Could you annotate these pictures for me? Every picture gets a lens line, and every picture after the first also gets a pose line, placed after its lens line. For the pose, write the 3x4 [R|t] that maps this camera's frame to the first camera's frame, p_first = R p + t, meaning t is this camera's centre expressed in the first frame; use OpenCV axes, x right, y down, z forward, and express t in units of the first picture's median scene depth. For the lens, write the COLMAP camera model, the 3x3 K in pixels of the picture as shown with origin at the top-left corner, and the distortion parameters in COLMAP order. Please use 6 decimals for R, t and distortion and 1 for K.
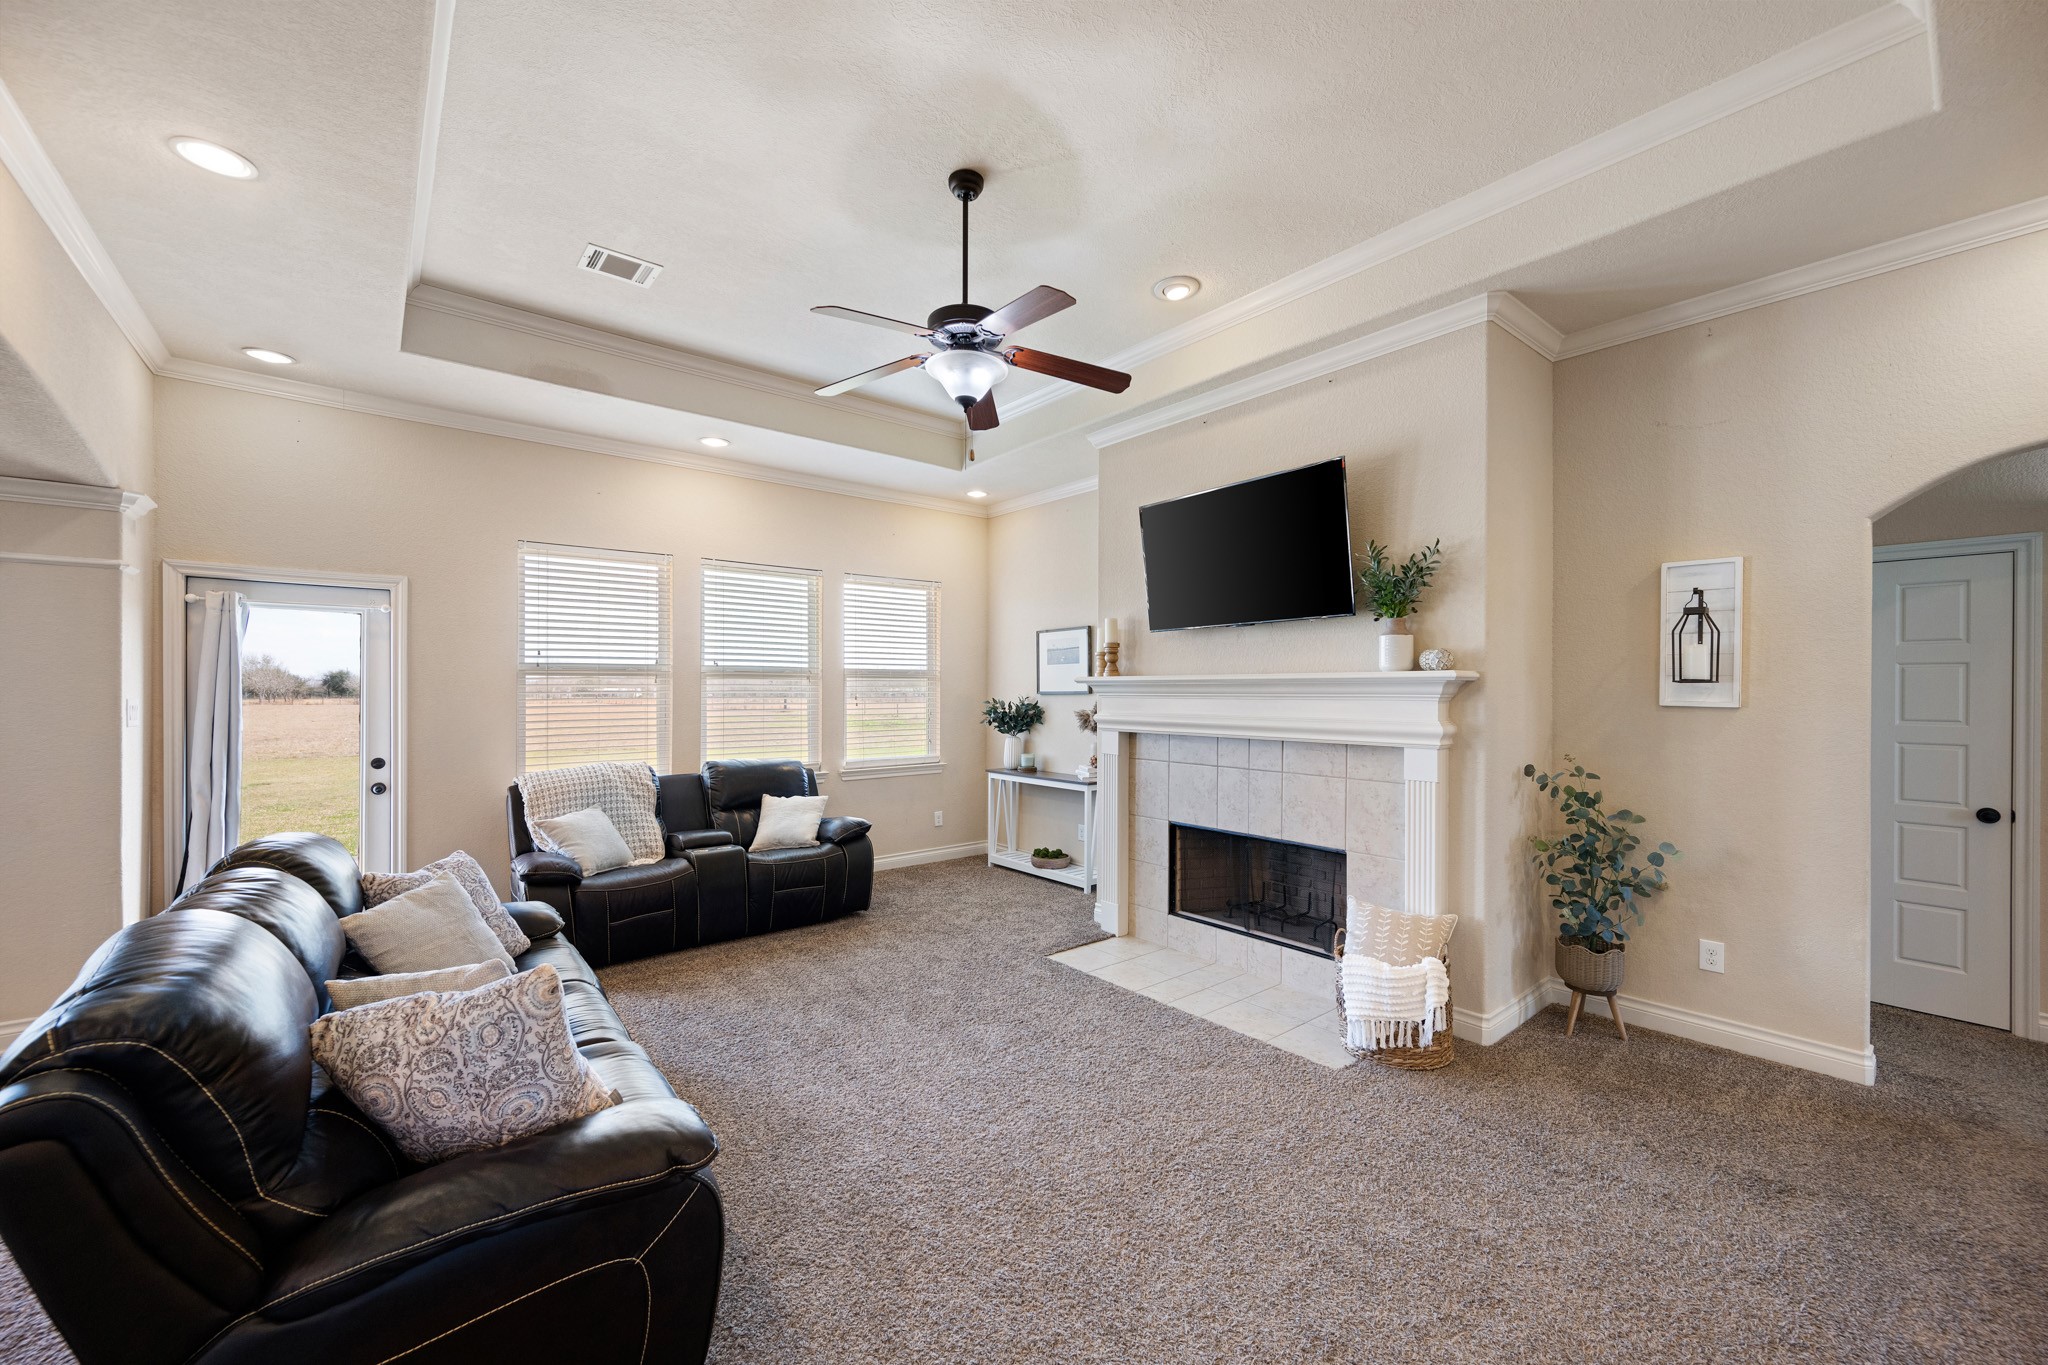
lens RADIAL K [[798.7, 0, 1025.1], [0, 798.7, 688.6], [0, 0, 1]] dist [0.000660, 0.000252]
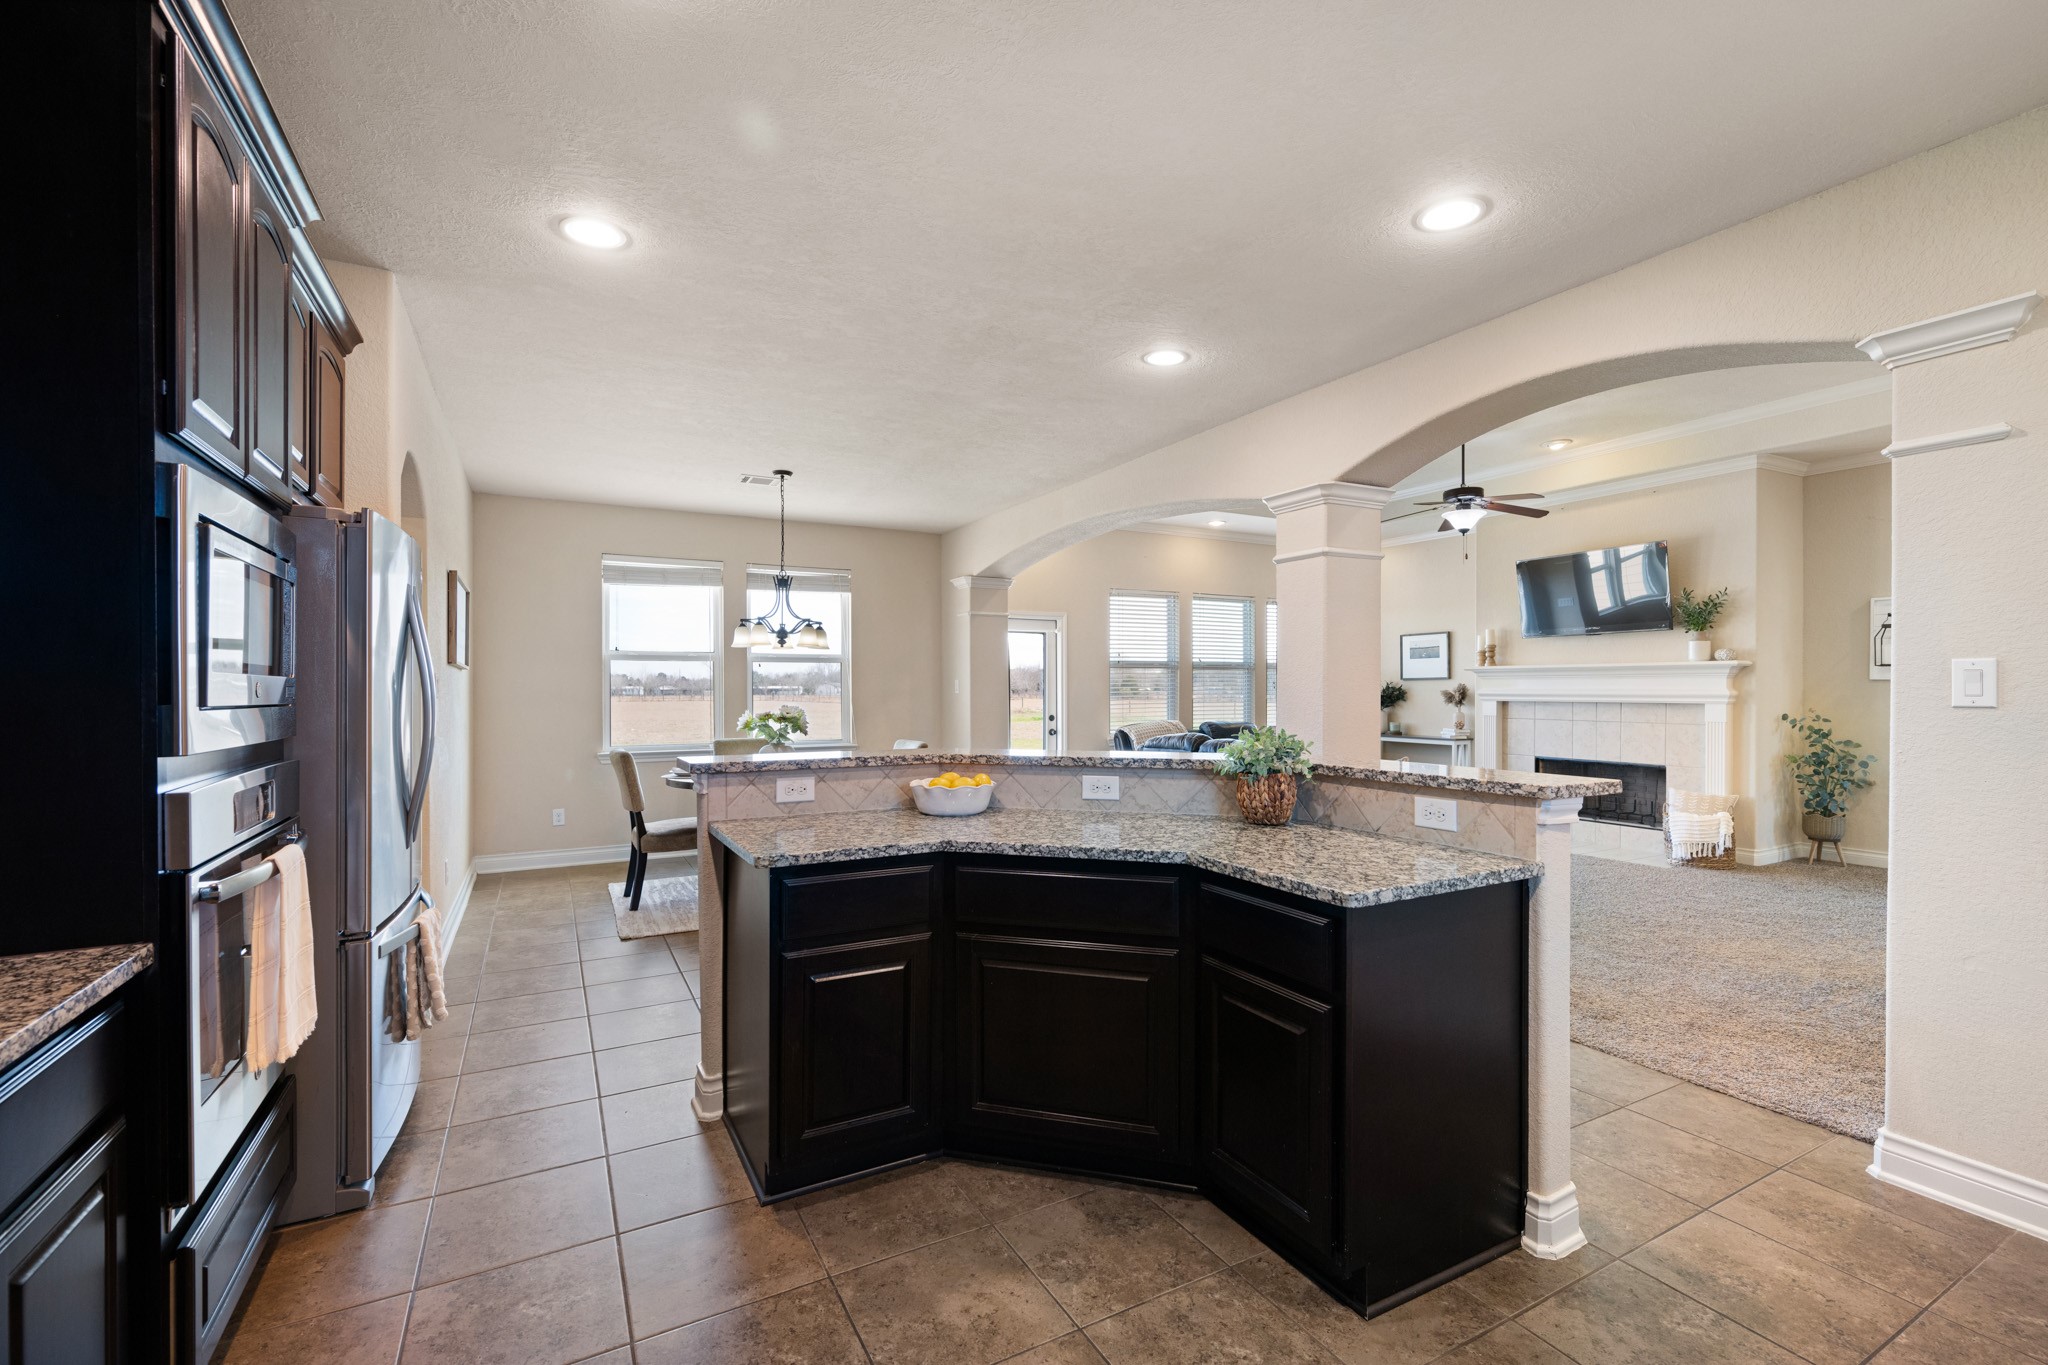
lens RADIAL K [[880.0, 0, 1025.5], [0, 880.0, 689.3], [0, 0, 1]] dist [-0.000213, 0.000276]
pose [[0.982226, -0.002683, -0.187684, -0.551419], [0.003365, 0.999989, 0.003315, 0.025256], [0.187673, -0.003887, 0.982224, -1.035728]]
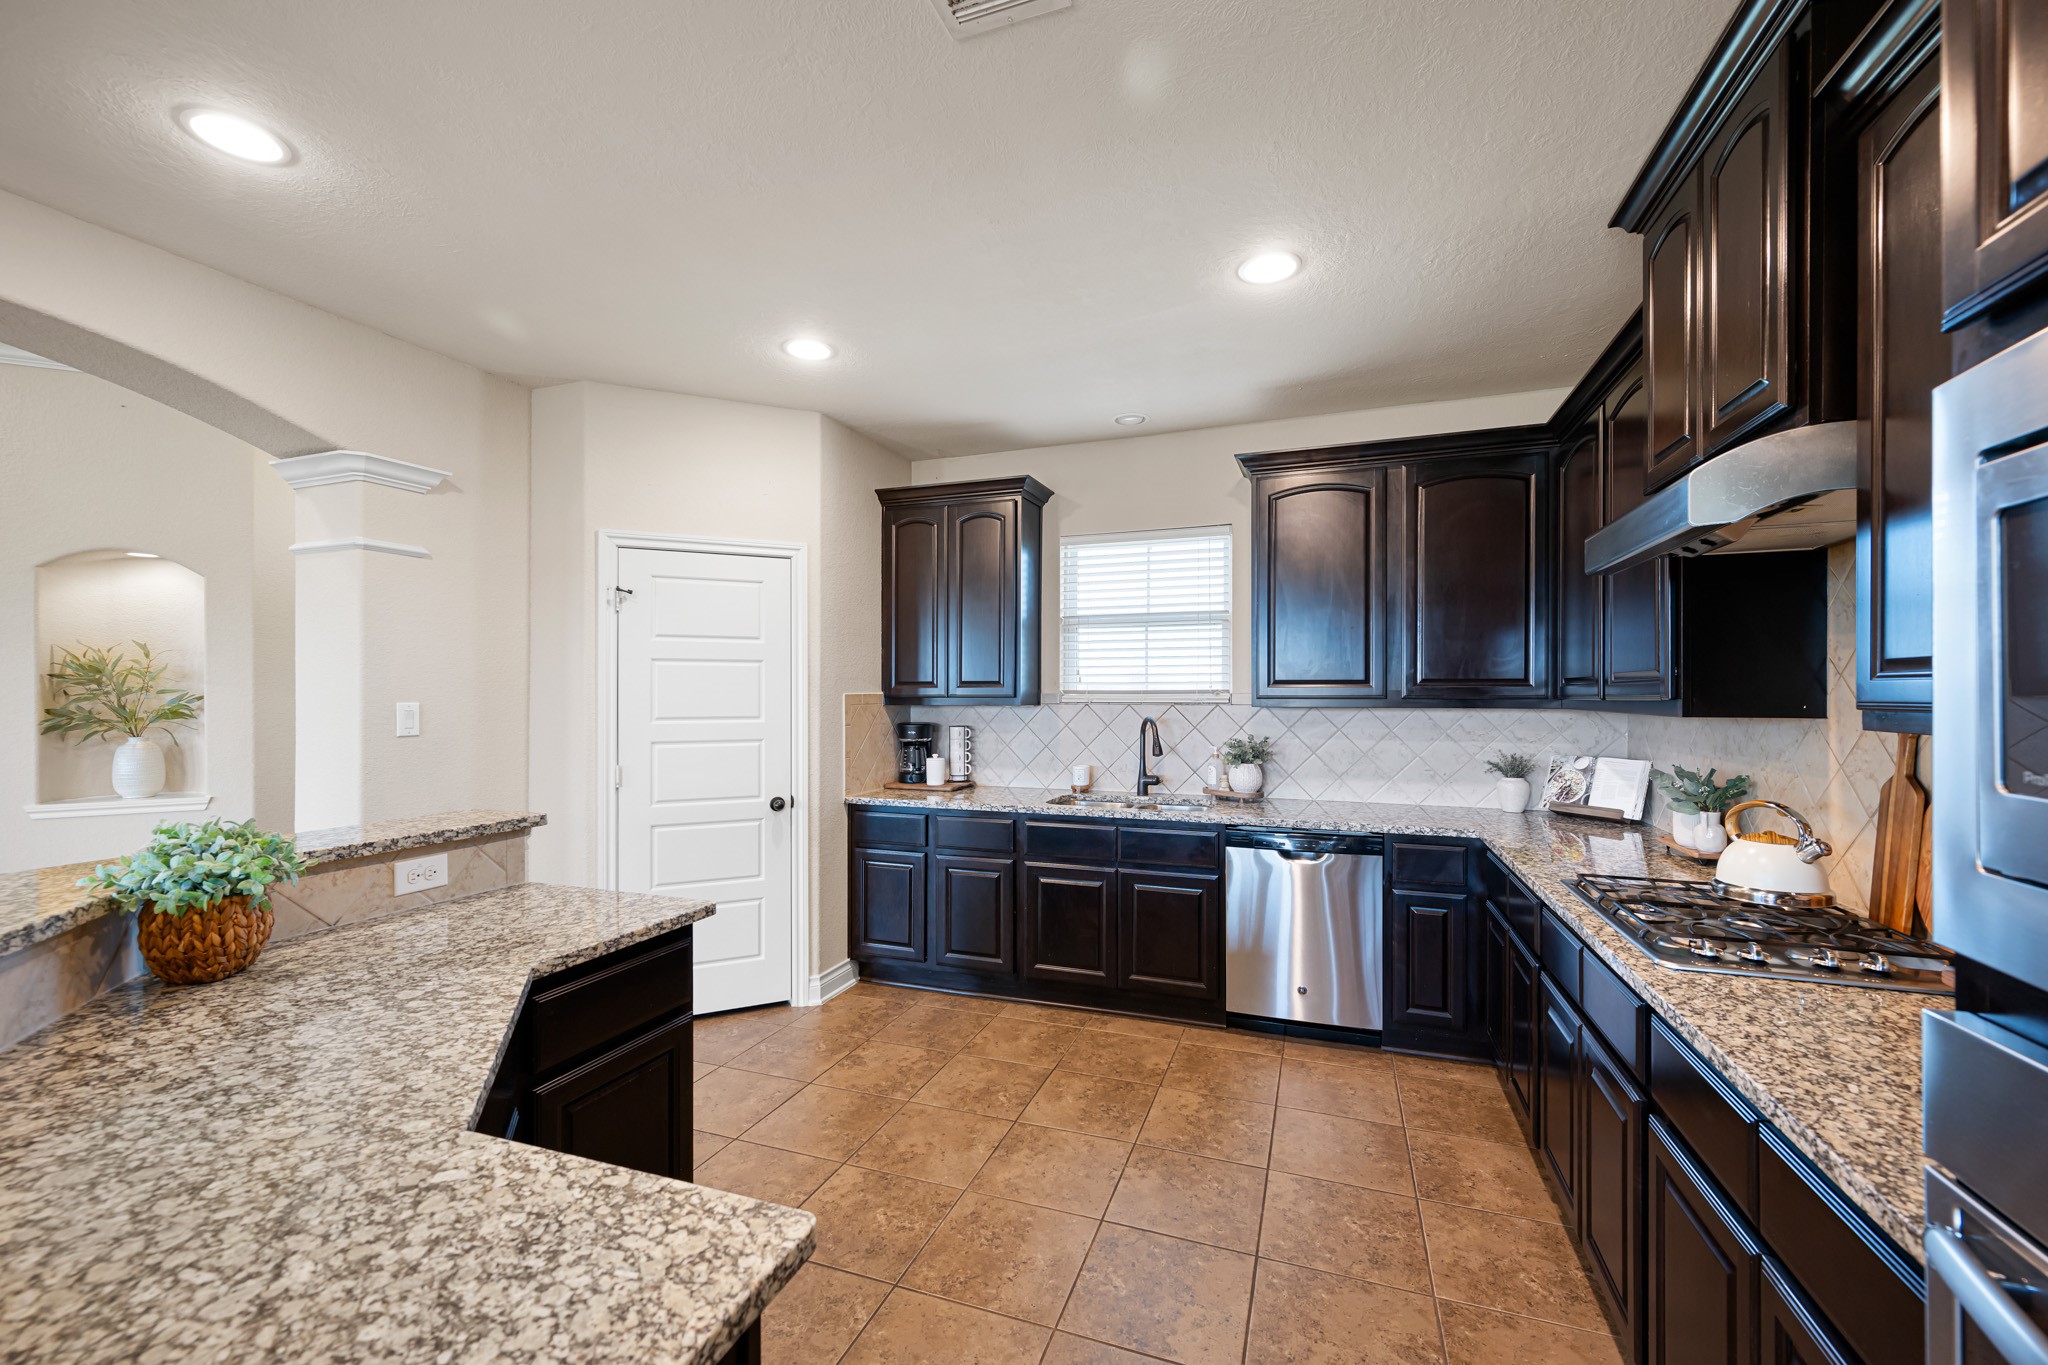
lens RADIAL K [[798.7, 0, 1041.8], [0, 798.7, 691.2], [0, 0, 1]] dist [0.000660, 0.000252]
pose [[-0.505262, -0.000559, 0.862966, -0.999132], [0.000124, 1.000000, 0.000720, -0.001635], [-0.862966, 0.000470, -0.505262, -0.505793]]
